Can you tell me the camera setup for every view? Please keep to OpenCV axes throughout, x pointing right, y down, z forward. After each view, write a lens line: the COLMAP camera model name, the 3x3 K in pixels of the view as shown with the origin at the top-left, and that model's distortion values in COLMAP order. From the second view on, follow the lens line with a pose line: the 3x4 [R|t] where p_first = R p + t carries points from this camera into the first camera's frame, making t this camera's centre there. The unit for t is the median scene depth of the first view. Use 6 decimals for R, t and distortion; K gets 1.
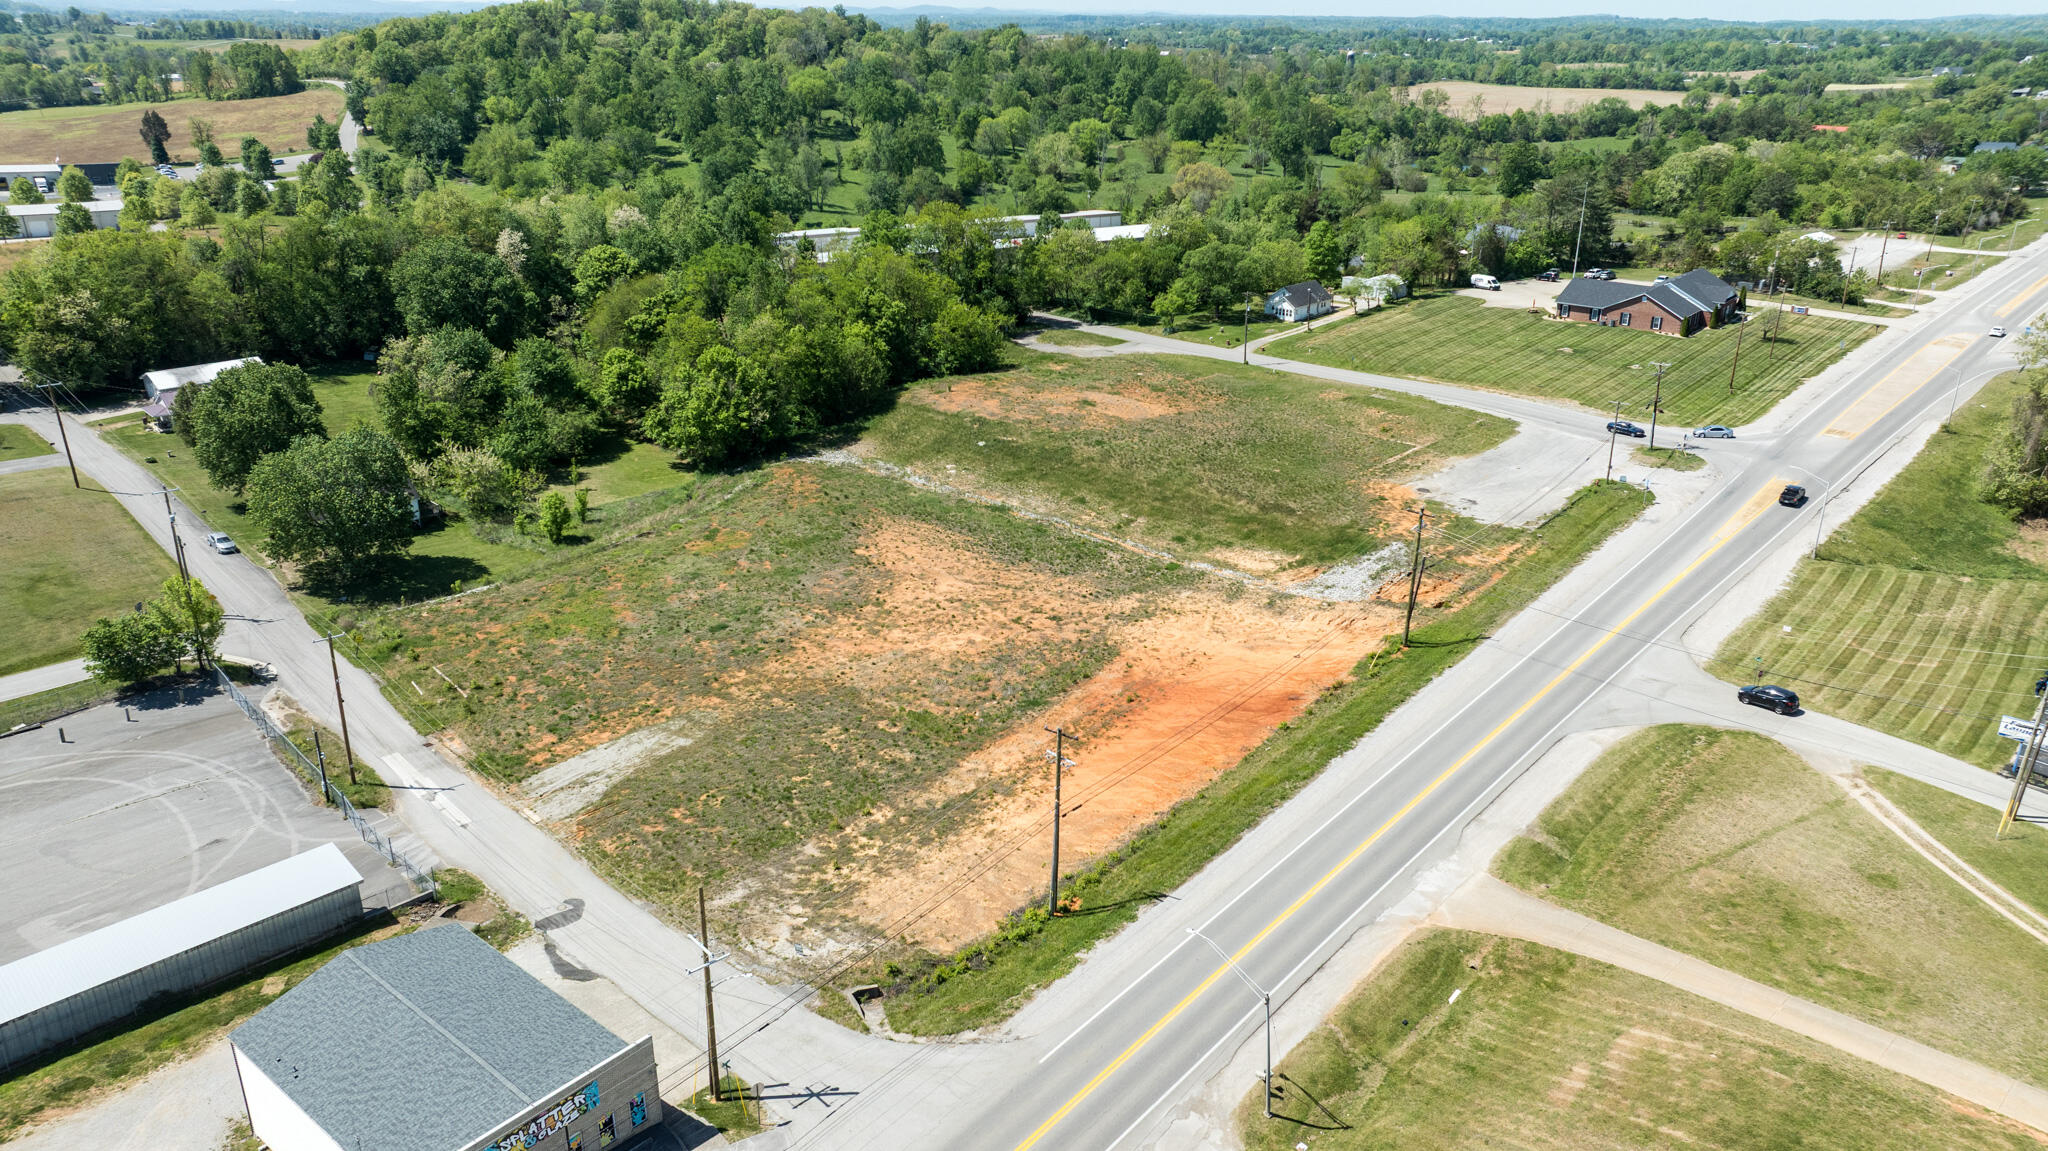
lens RADIAL K [[1442.6, 0, 1034.6], [0, 1442.6, 559.6], [0, 0, 1]] dist [-0.030325, 0.024431]
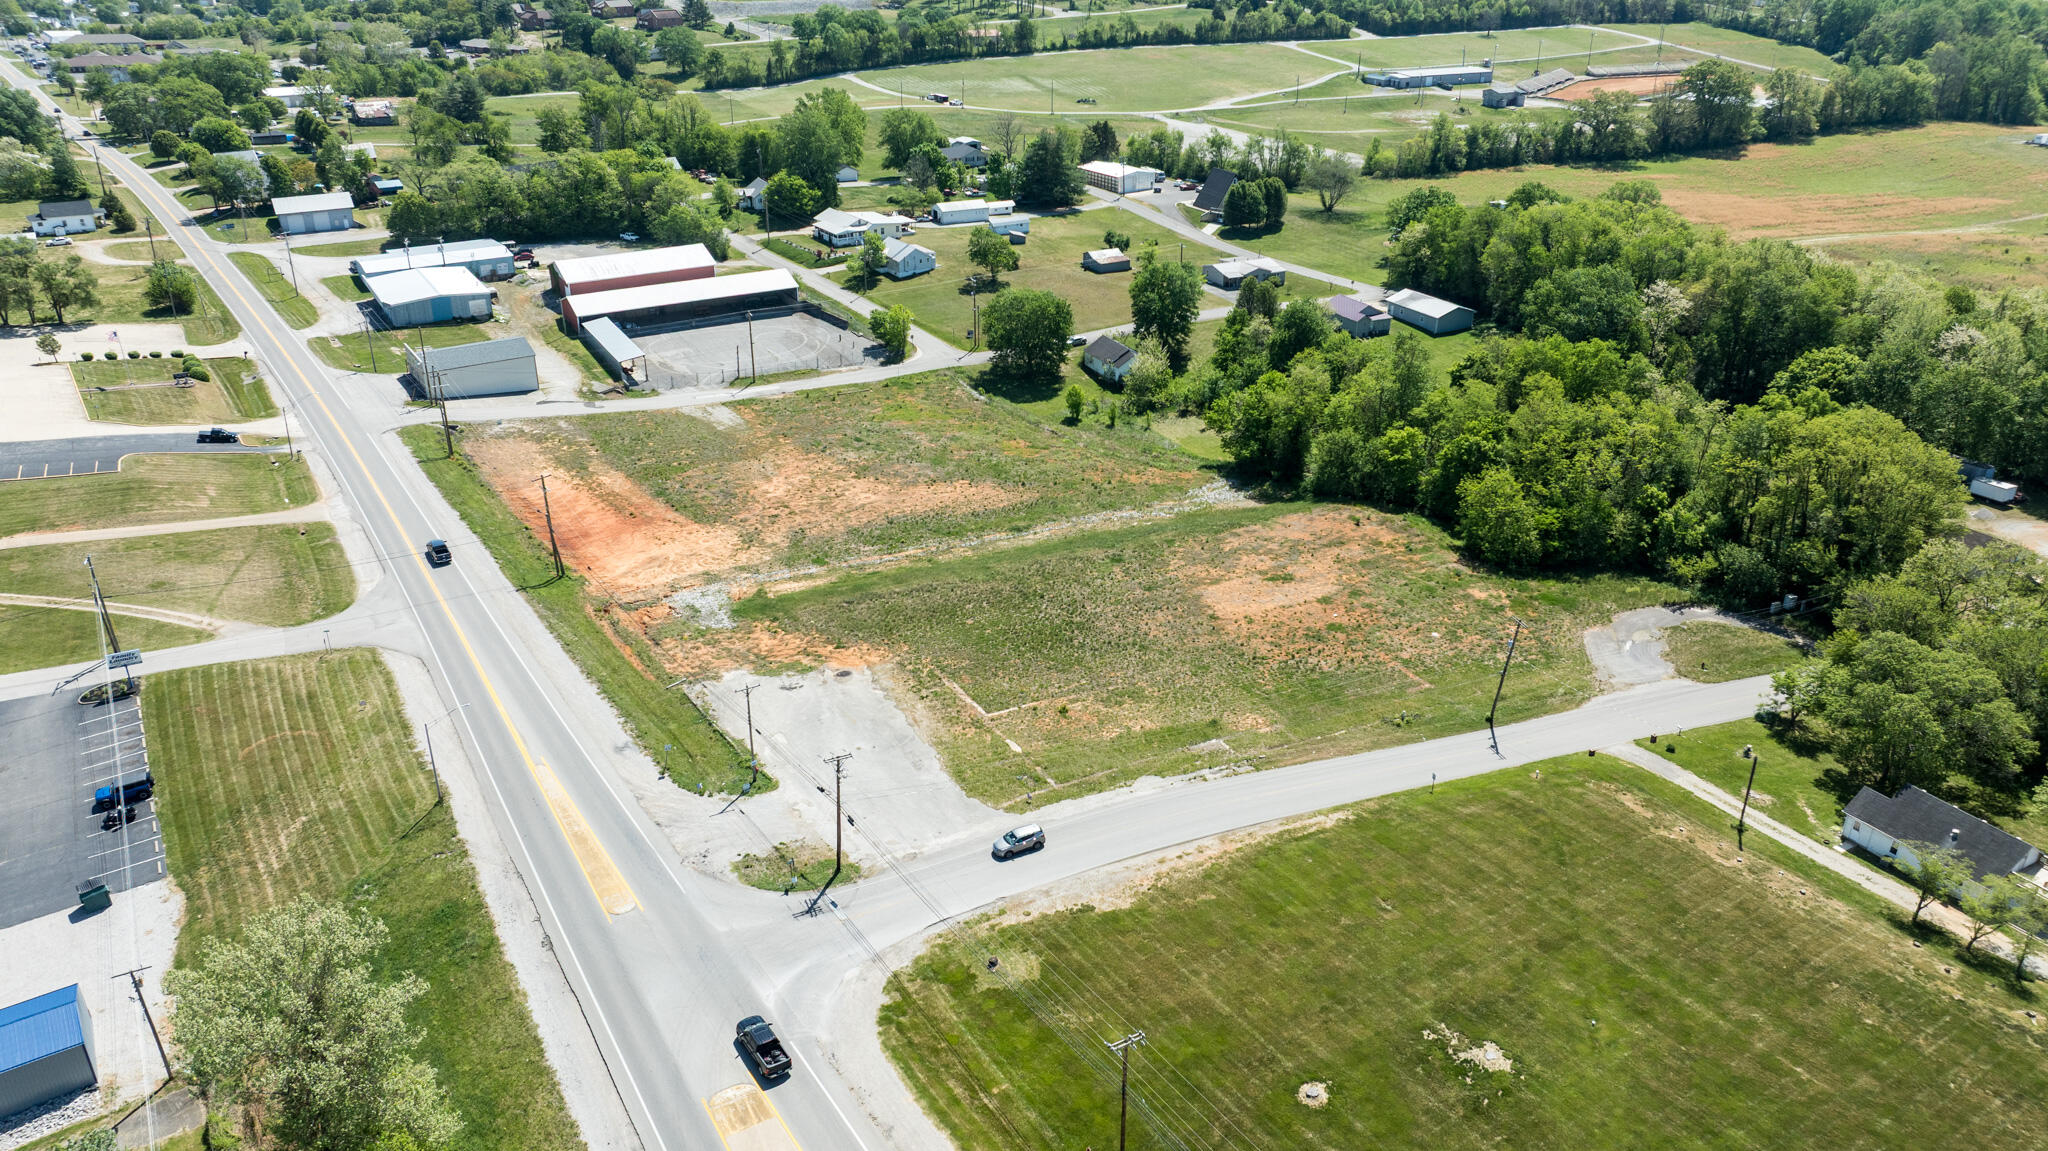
lens RADIAL K [[1442.6, 0, 1034.6], [0, 1442.6, 559.6], [0, 0, 1]] dist [-0.030325, 0.024431]
pose [[-0.296947, 0.396235, -0.868804, 1.042496], [-0.346322, 0.803206, 0.484686, -0.614739], [0.889878, 0.444812, -0.101285, 1.229505]]
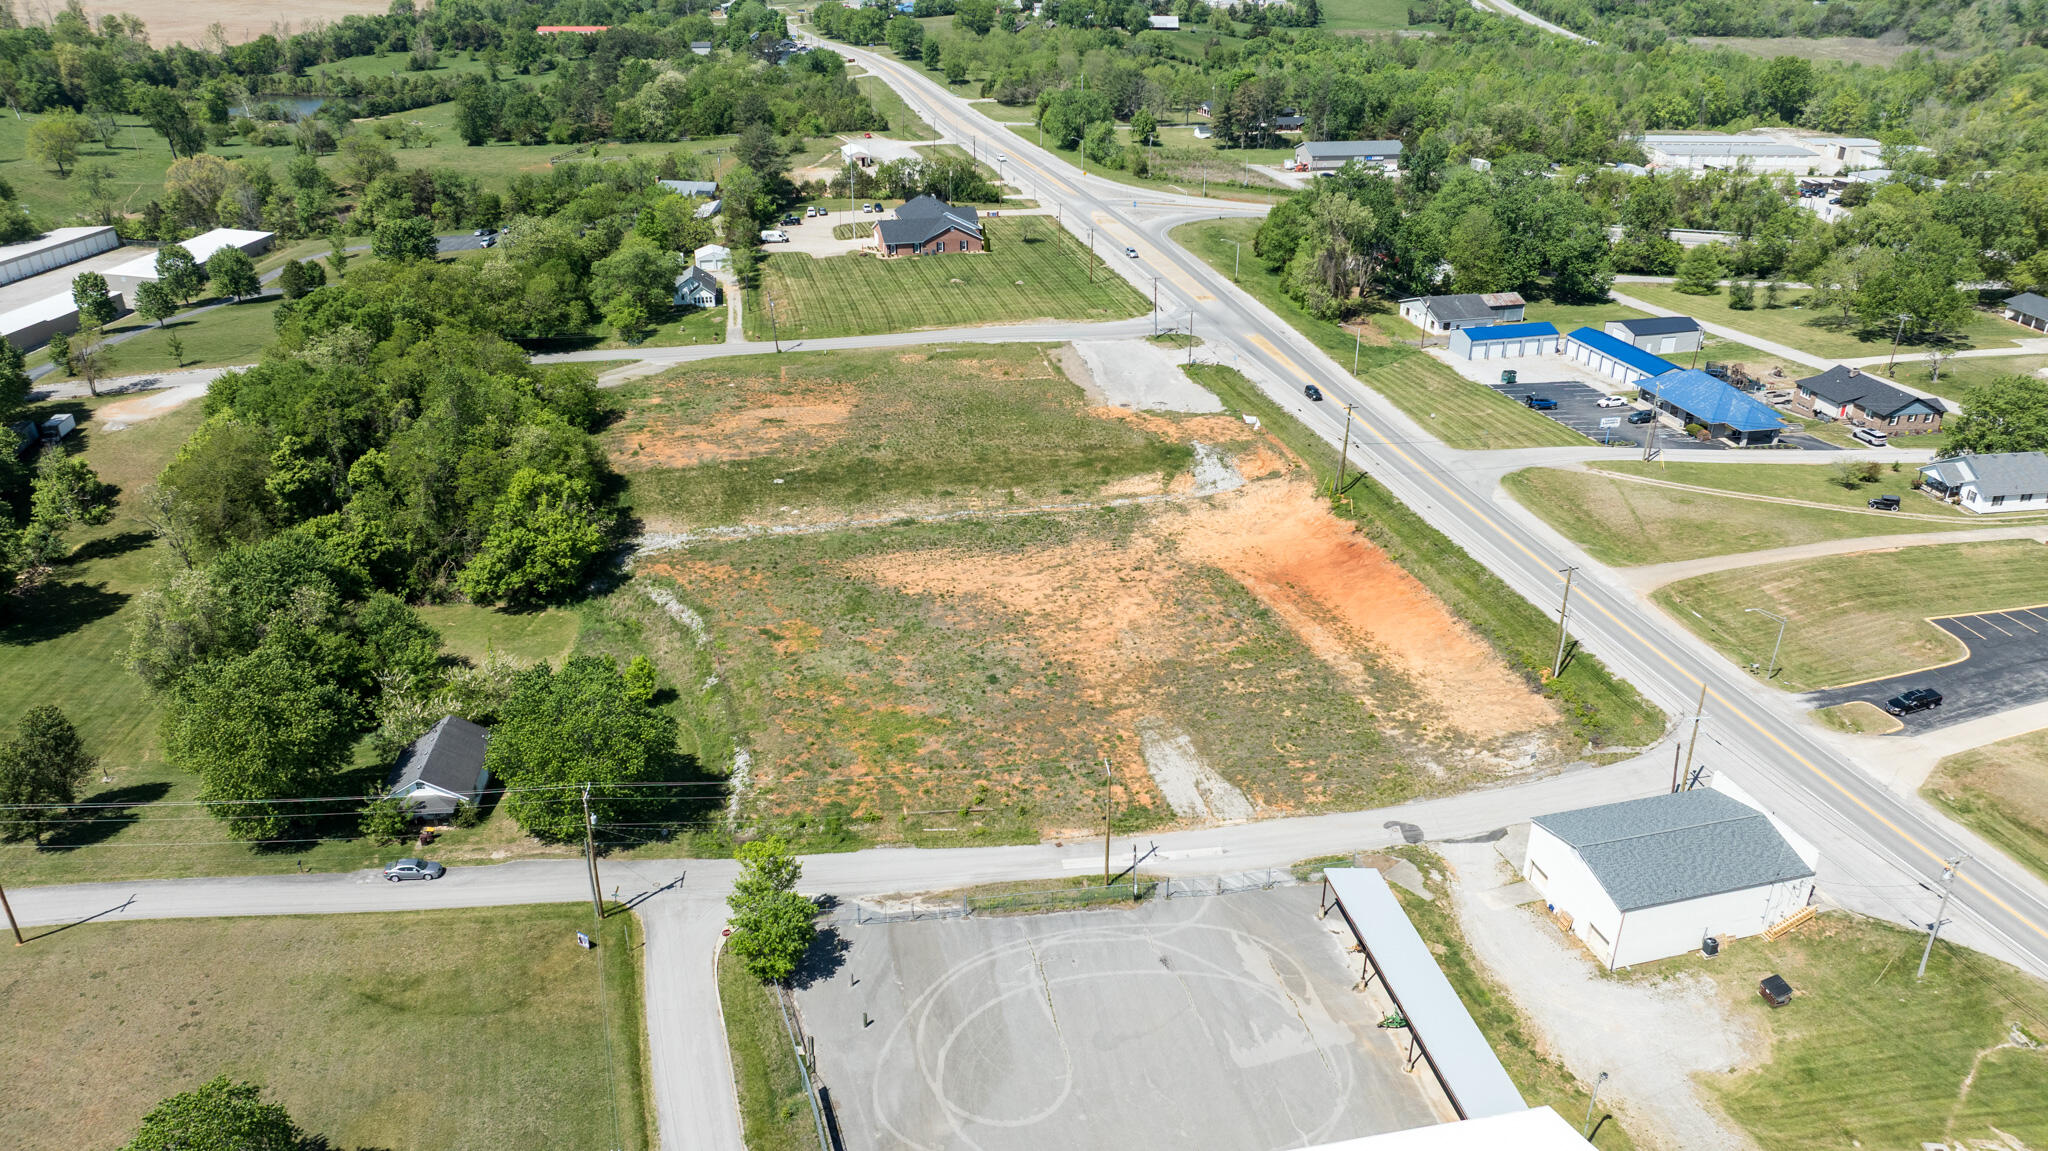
lens RADIAL K [[1442.6, 0, 1034.6], [0, 1442.6, 559.6], [0, 0, 1]] dist [-0.030325, 0.024431]
pose [[0.586973, -0.347864, 0.731063, -0.874917], [0.288499, 0.933581, 0.212592, -0.239016], [-0.756459, 0.086125, 0.648345, 0.202104]]
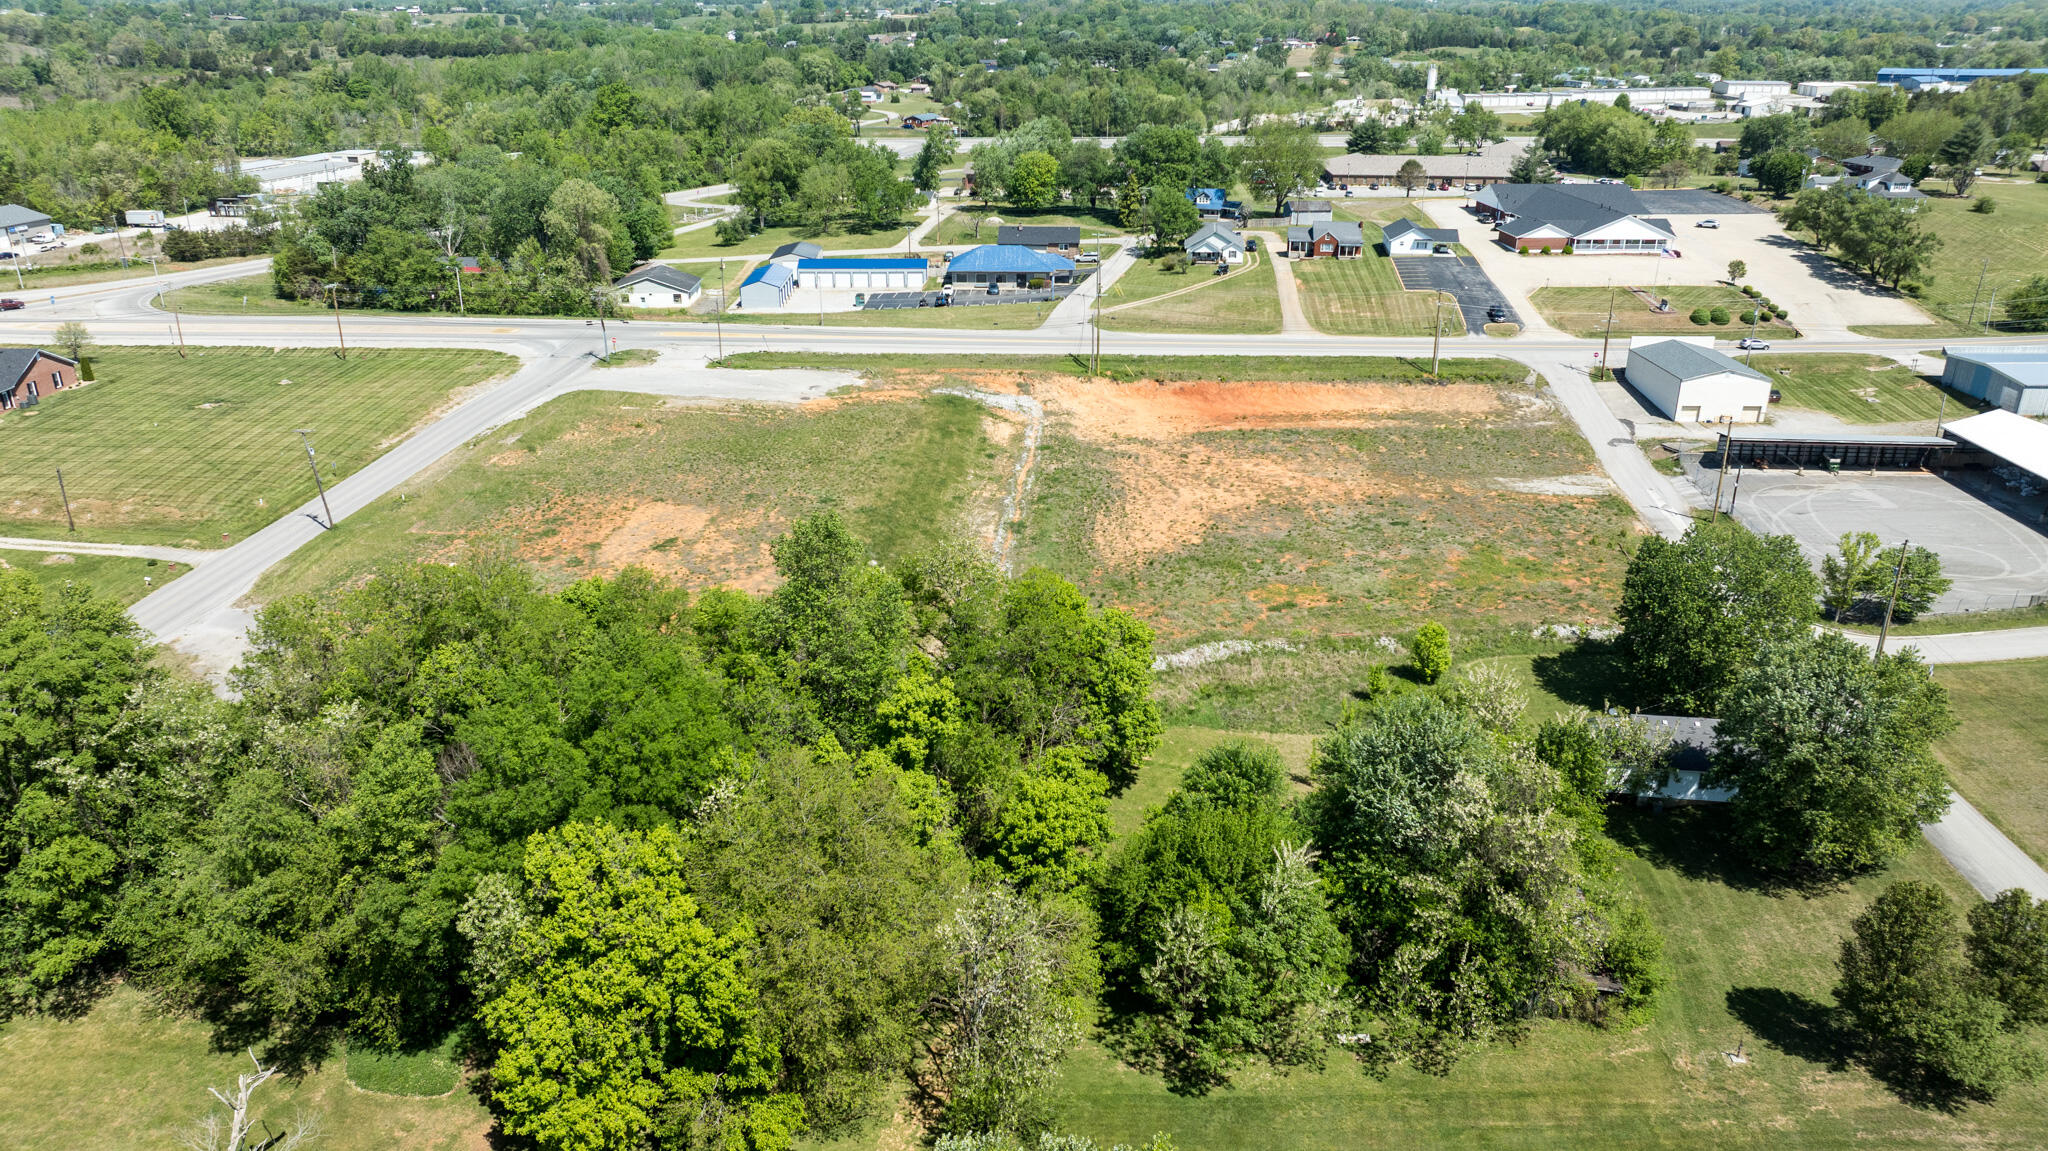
lens RADIAL K [[1442.6, 0, 1034.6], [0, 1442.6, 559.6], [0, 0, 1]] dist [-0.030325, 0.024431]
pose [[-0.645459, -0.291512, 0.705977, -0.761665], [0.264092, 0.782115, 0.564404, -0.591892], [-0.716685, 0.550743, -0.427837, 1.521890]]
